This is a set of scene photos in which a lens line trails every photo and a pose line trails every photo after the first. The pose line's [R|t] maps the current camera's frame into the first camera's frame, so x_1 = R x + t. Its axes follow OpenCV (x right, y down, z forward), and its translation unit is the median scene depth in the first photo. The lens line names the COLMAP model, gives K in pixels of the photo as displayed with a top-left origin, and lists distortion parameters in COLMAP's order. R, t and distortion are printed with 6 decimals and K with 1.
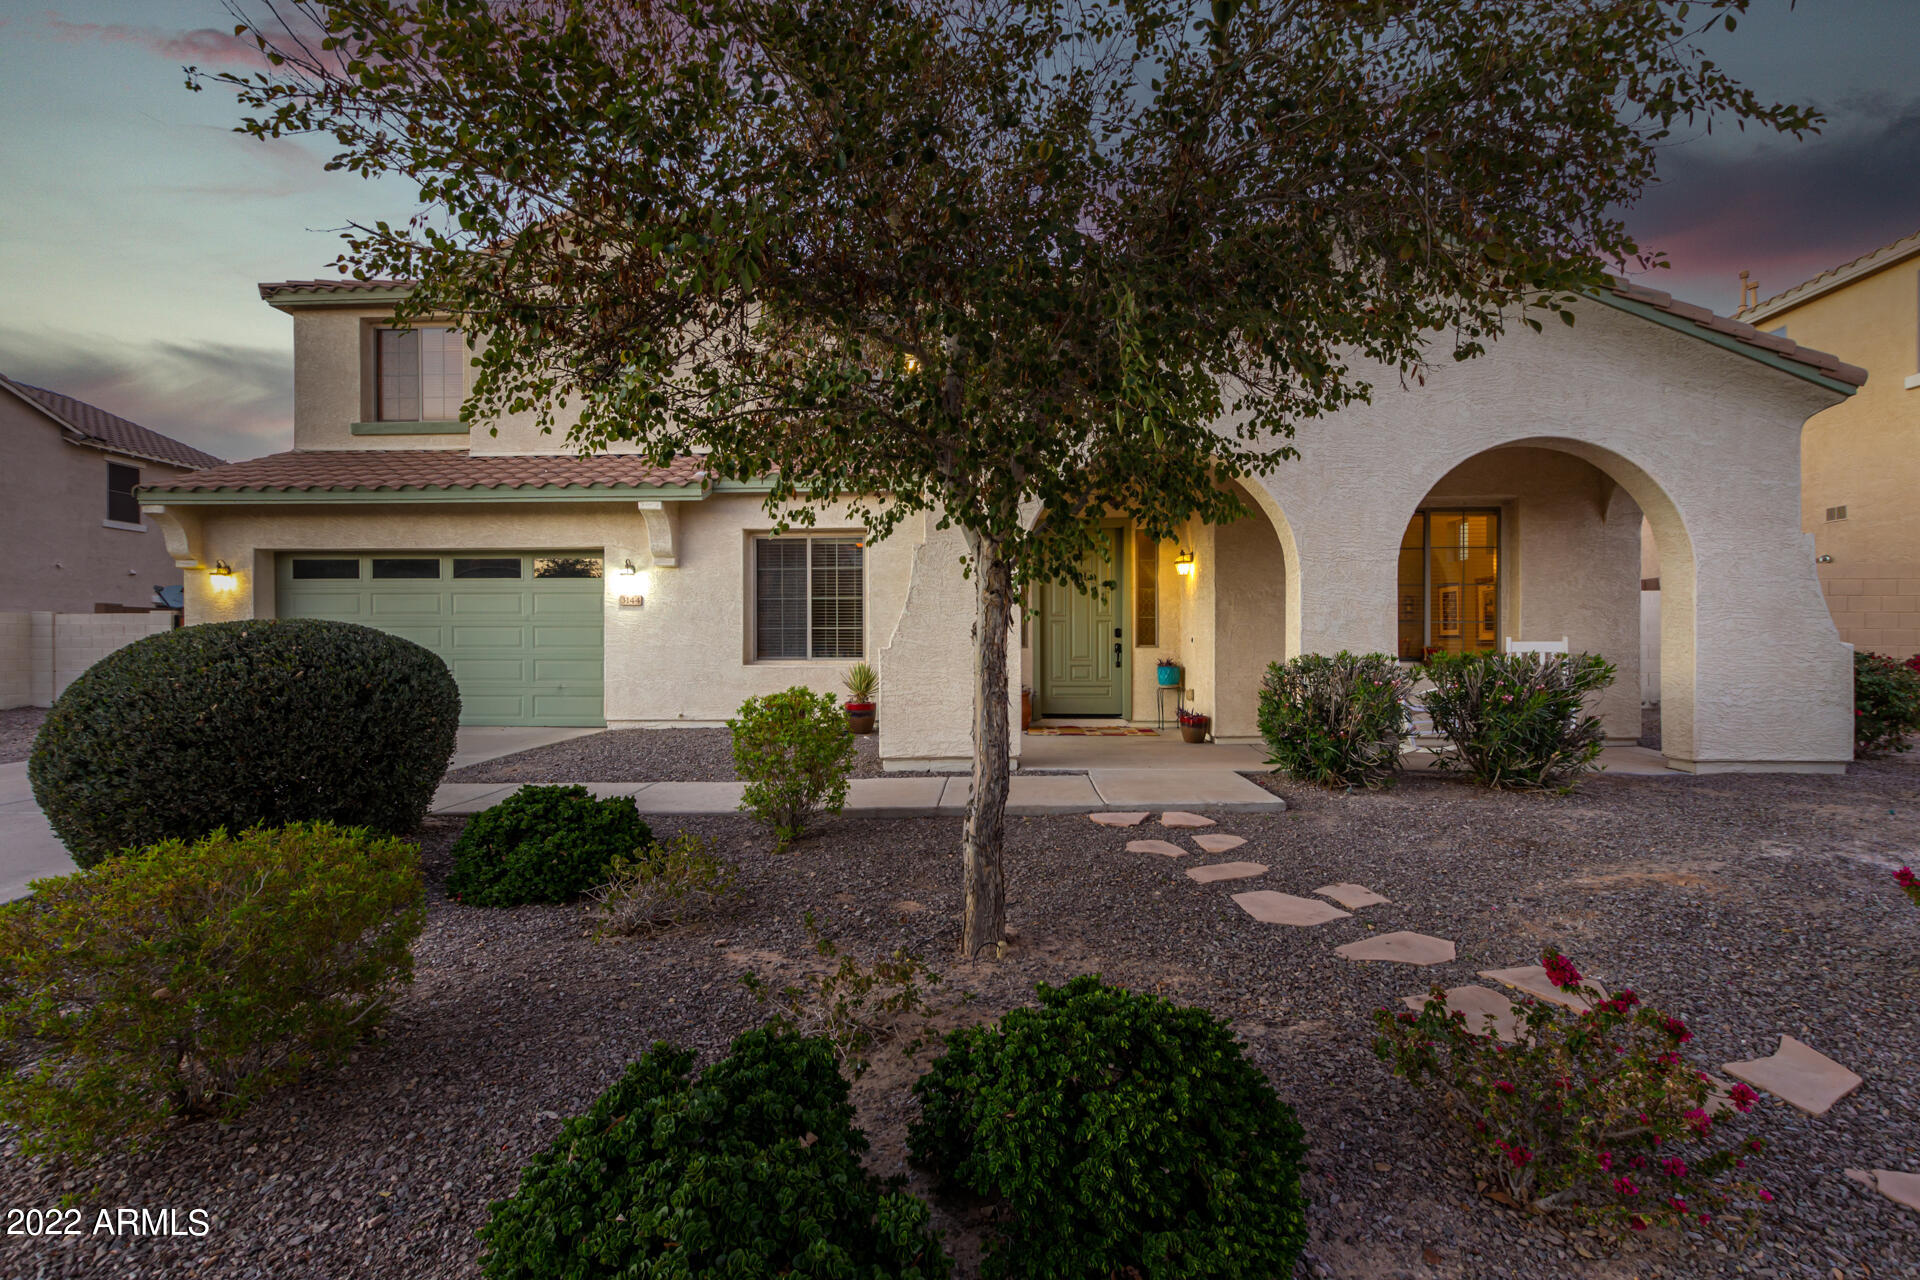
lens RADIAL K [[885.4, 0, 963.1], [0, 885.4, 637.4], [0, 0, 1]] dist [0.000616, -0.000117]
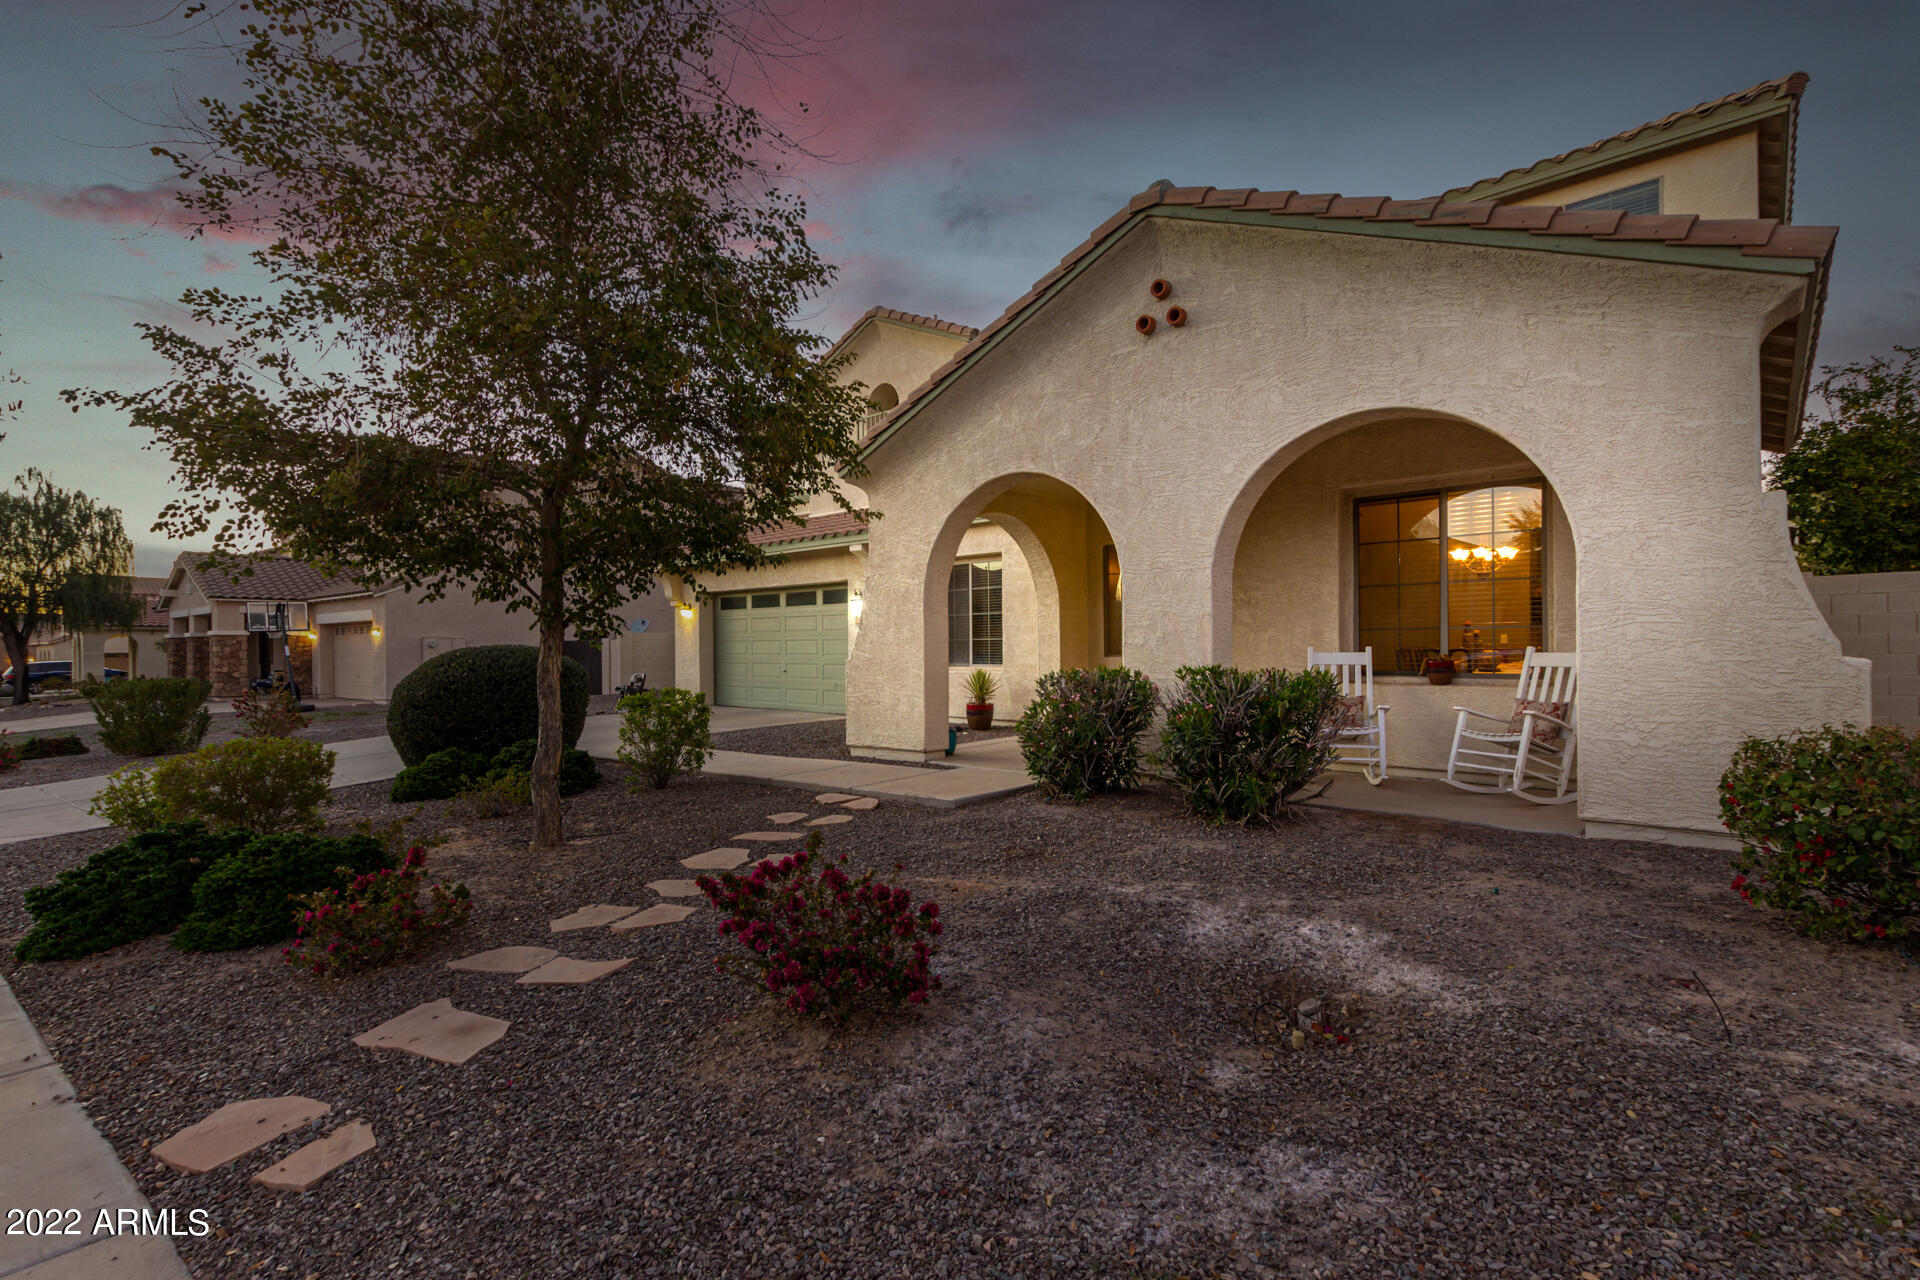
lens RADIAL K [[885.4, 0, 961.8], [0, 885.4, 640.1], [0, 0, 1]] dist [0.000616, -0.000117]
pose [[0.779673, -0.009939, -0.626108, 0.559071], [0.012683, 0.999920, -0.000079, -0.009524], [0.626058, -0.007880, 0.779737, 0.068060]]
